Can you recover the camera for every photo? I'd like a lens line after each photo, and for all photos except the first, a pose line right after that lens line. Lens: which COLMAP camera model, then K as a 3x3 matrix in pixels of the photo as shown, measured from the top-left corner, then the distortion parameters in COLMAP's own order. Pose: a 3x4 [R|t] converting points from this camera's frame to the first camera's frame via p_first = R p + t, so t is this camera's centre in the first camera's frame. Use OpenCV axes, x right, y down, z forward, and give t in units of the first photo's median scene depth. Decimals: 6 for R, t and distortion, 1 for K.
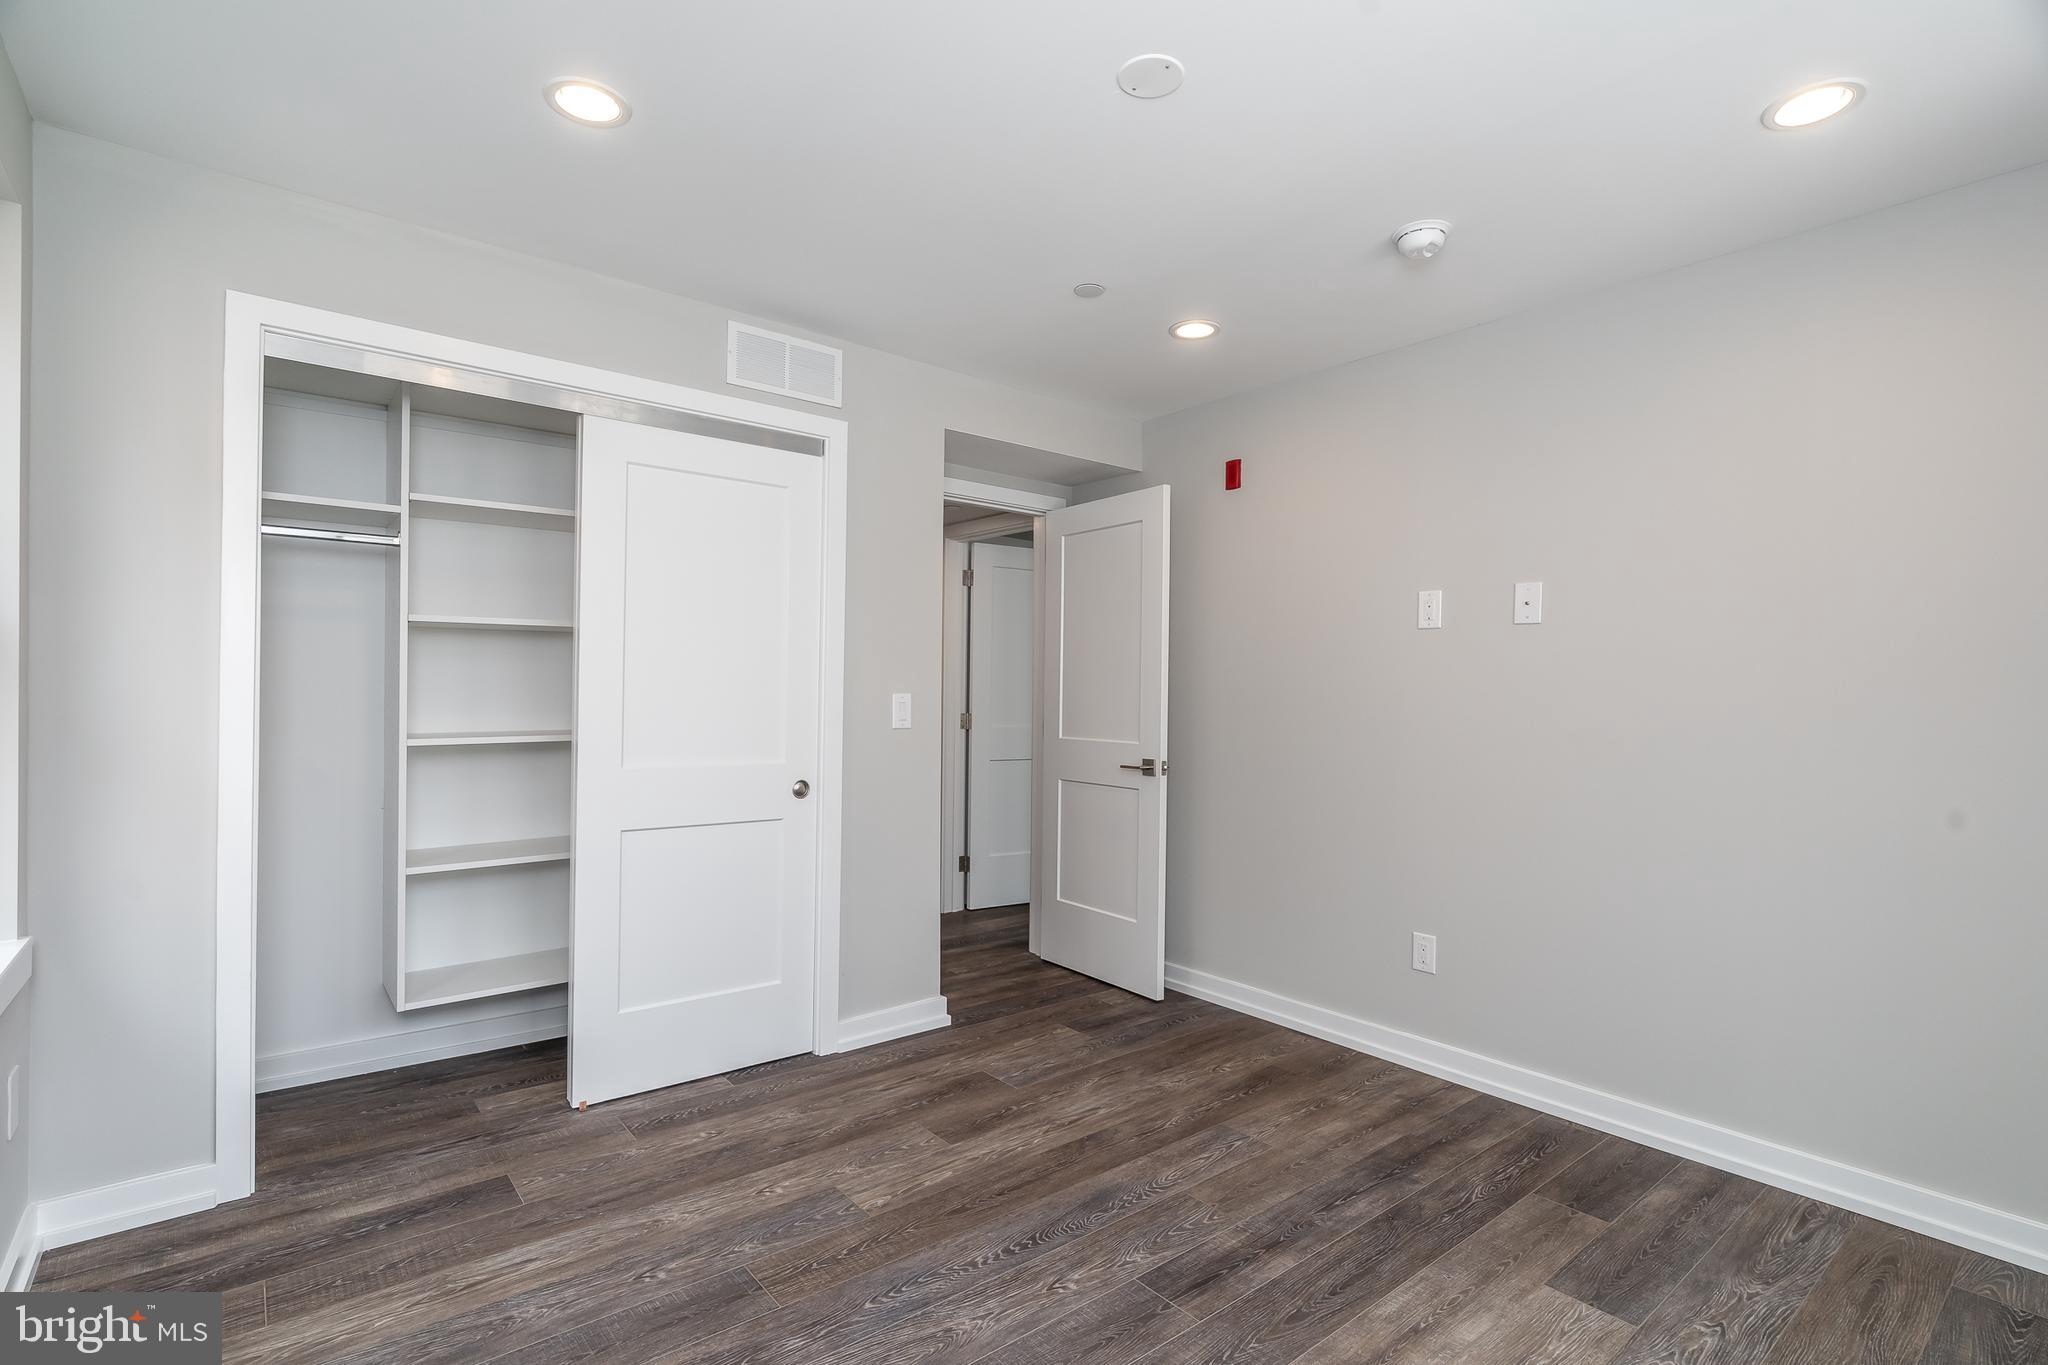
lens RADIAL K [[975.5, 0, 1021.1], [0, 975.5, 687.7], [0, 0, 1]] dist [-0.002590, 0.000612]
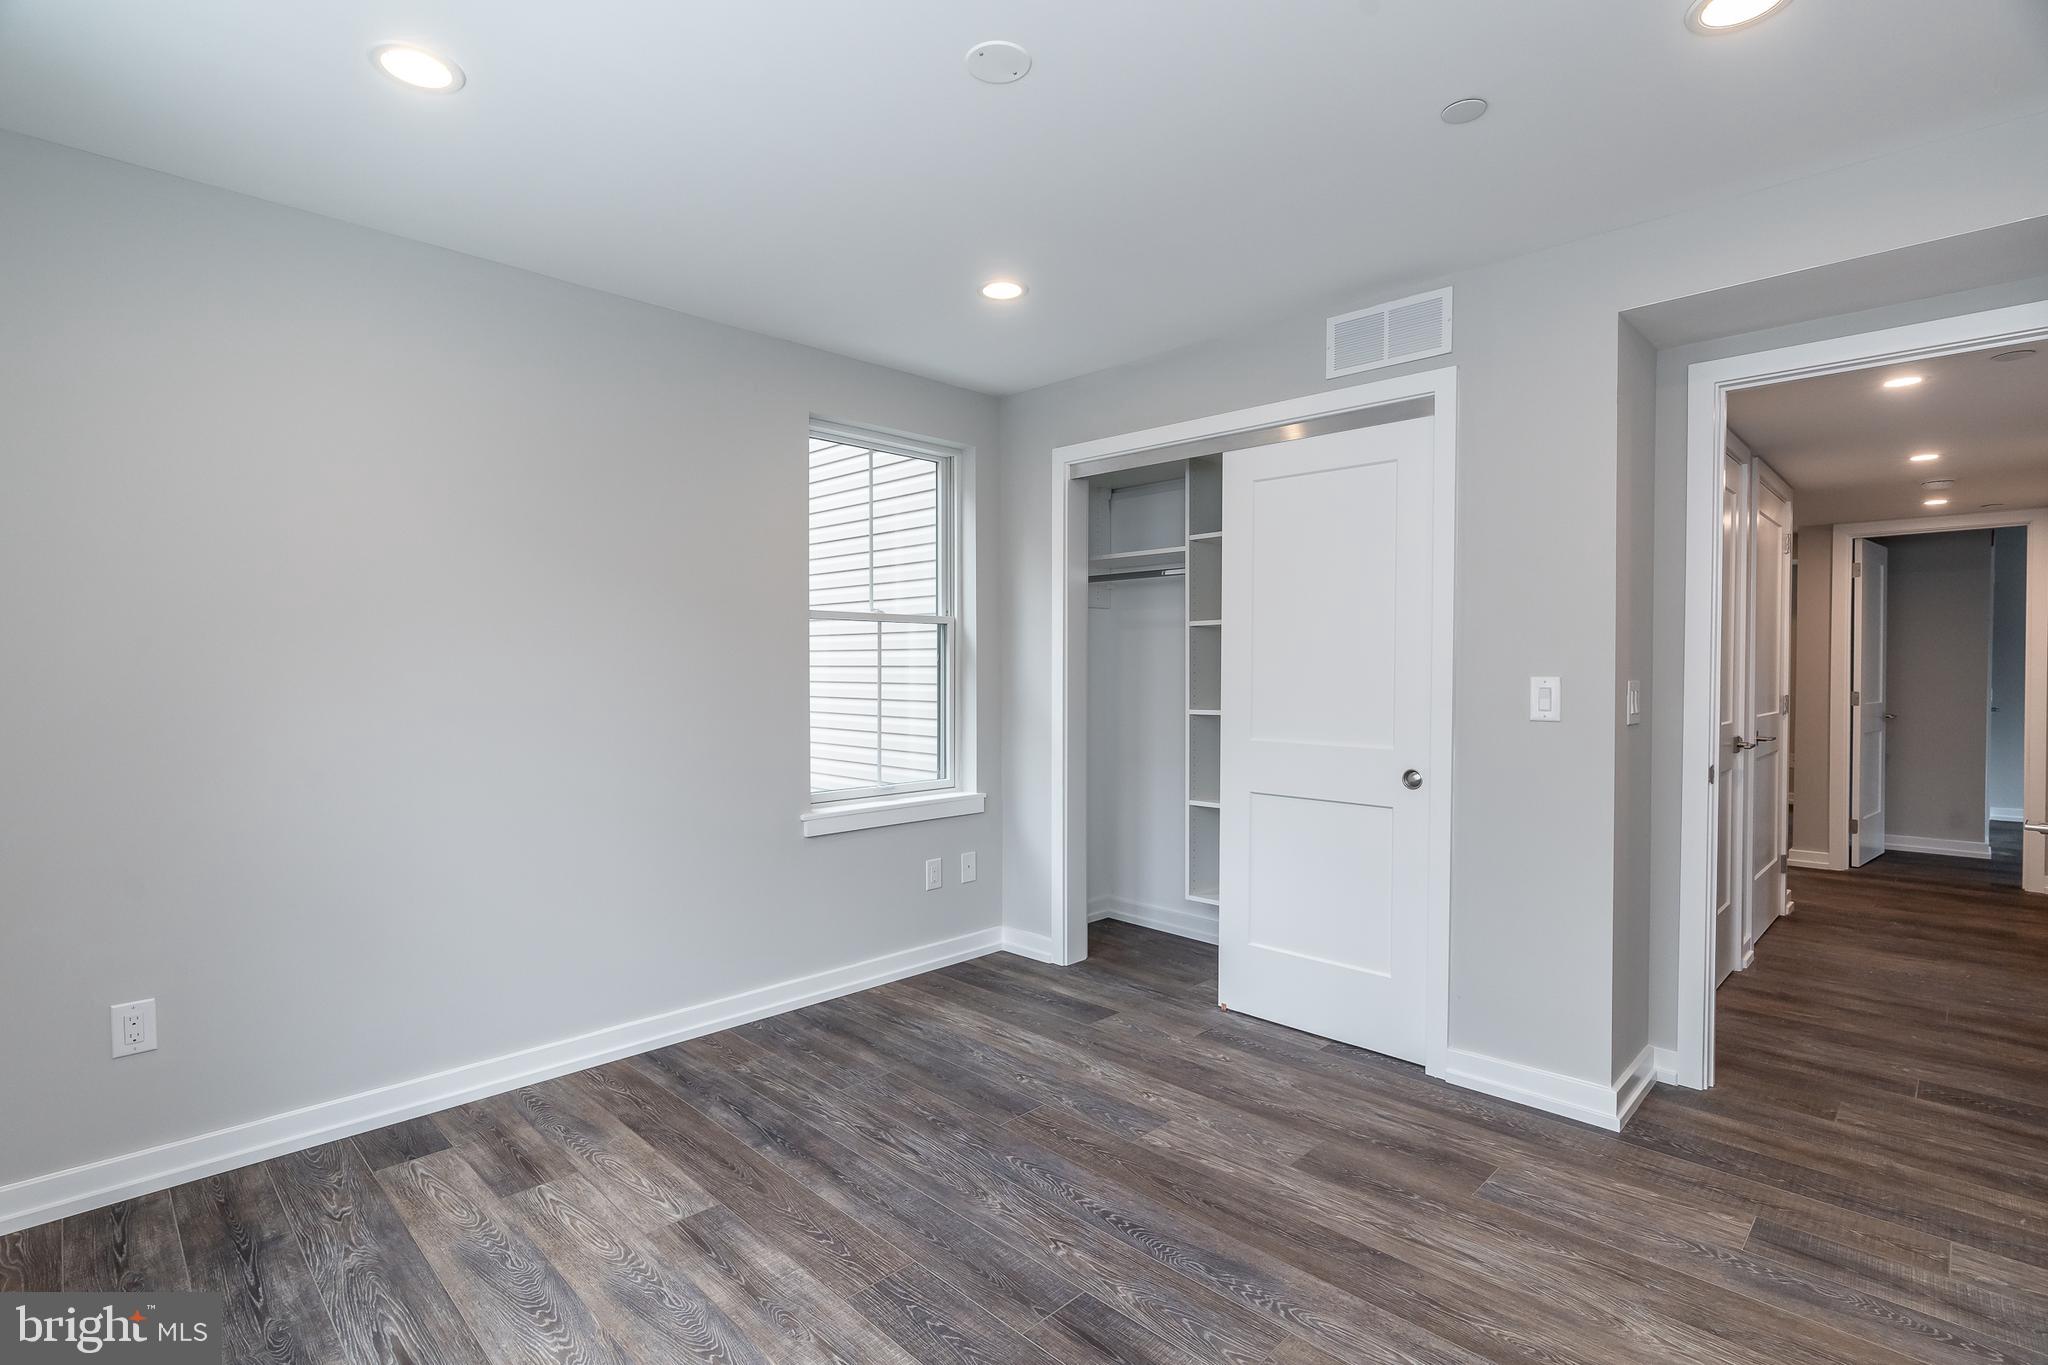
lens RADIAL K [[975.5, 0, 1021.1], [0, 975.5, 687.7], [0, 0, 1]] dist [-0.002590, 0.000612]
pose [[0.102432, 0.008736, -0.994702, 0.764460], [0.004934, 0.999945, 0.009290, 0.006166], [0.994728, -0.005860, 0.102383, 0.614437]]
